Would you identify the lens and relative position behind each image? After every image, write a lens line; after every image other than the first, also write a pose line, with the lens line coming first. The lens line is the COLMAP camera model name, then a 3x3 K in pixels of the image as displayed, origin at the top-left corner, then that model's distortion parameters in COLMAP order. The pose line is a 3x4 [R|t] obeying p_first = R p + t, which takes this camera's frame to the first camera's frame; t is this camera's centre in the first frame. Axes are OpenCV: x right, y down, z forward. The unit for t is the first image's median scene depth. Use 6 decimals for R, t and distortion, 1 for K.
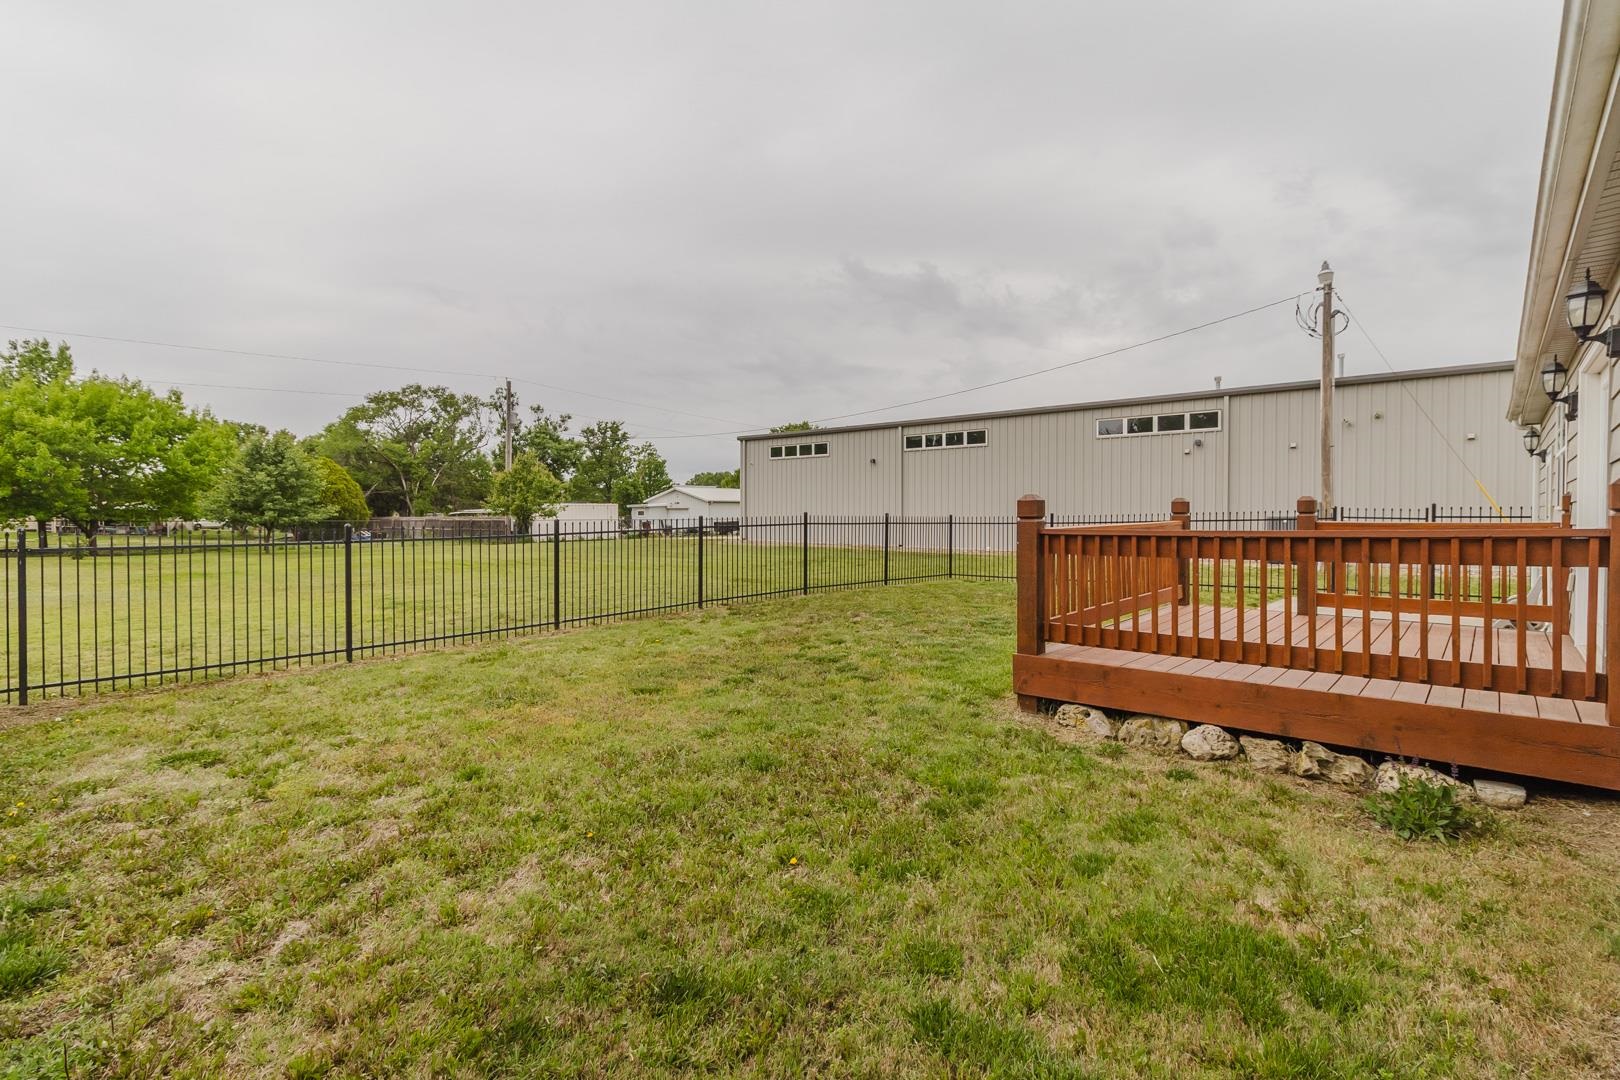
lens RADIAL K [[746.6, 0, 819.7], [0, 746.6, 516.4], [0, 0, 1]] dist [0.002167, -0.000774]
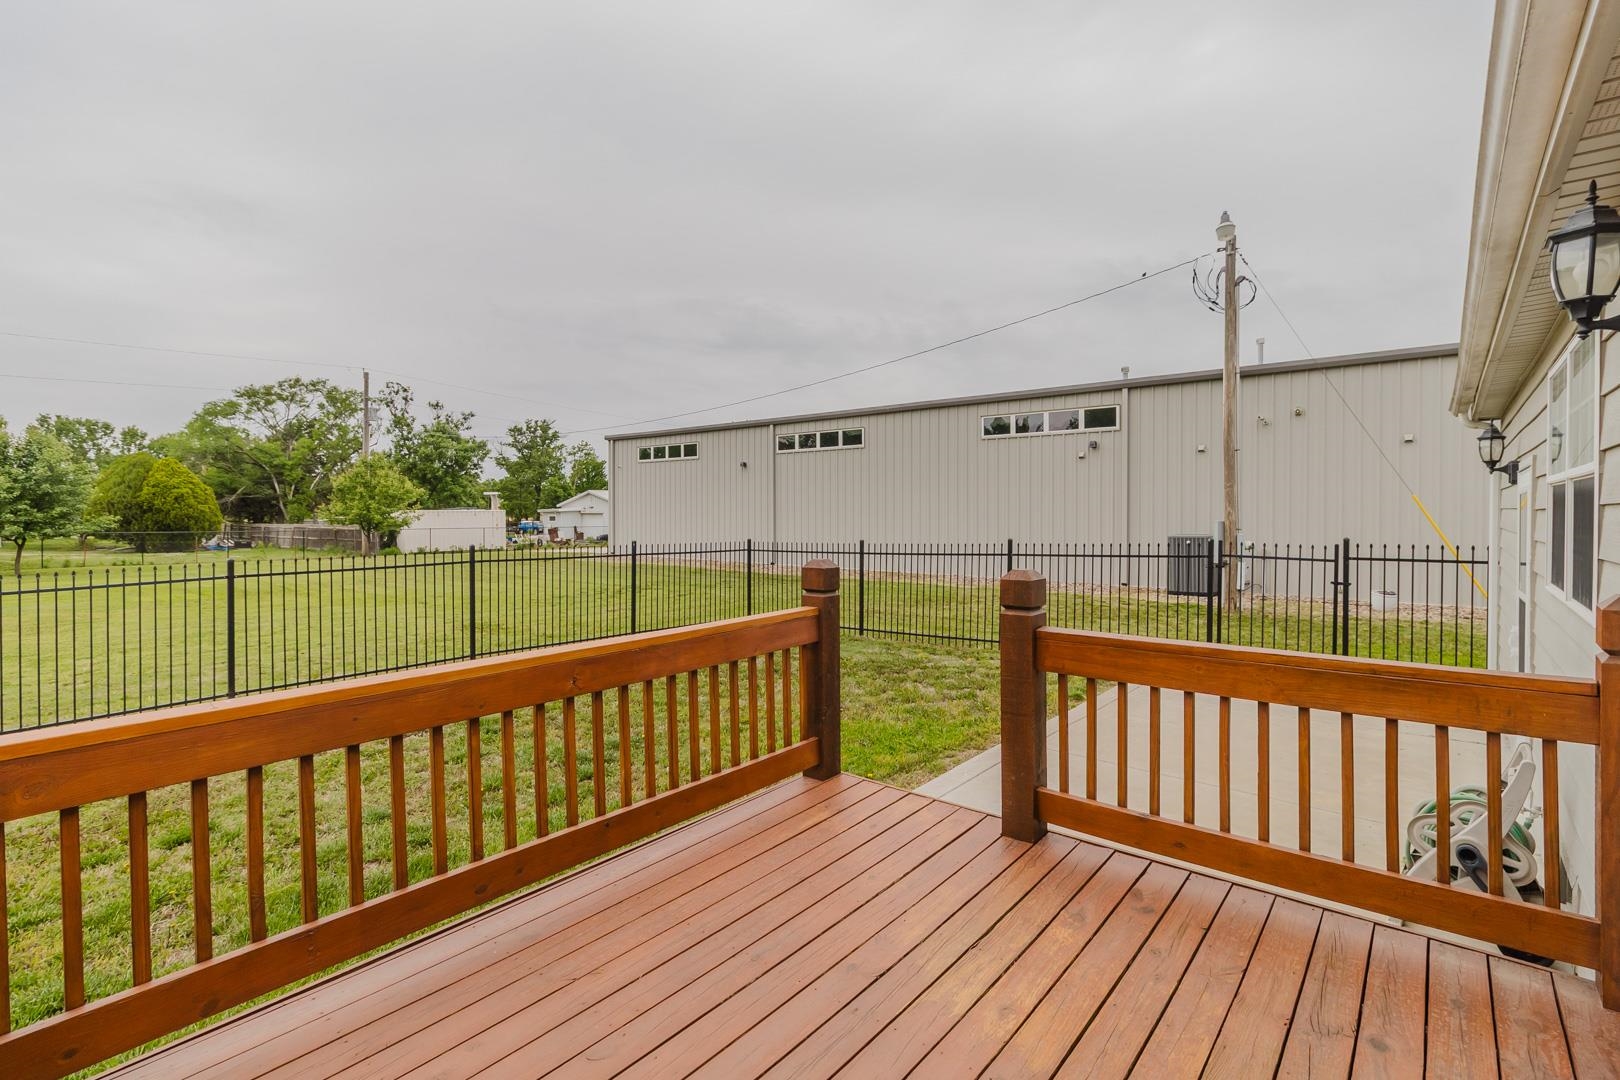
lens RADIAL K [[746.6, 0, 827.9], [0, 746.6, 512.2], [0, 0, 1]] dist [0.002167, -0.000774]
pose [[0.998867, -0.001615, 0.047554, 0.114533], [0.001873, 0.999984, -0.005373, -0.013238], [-0.047544, 0.005456, 0.998854, 0.124319]]
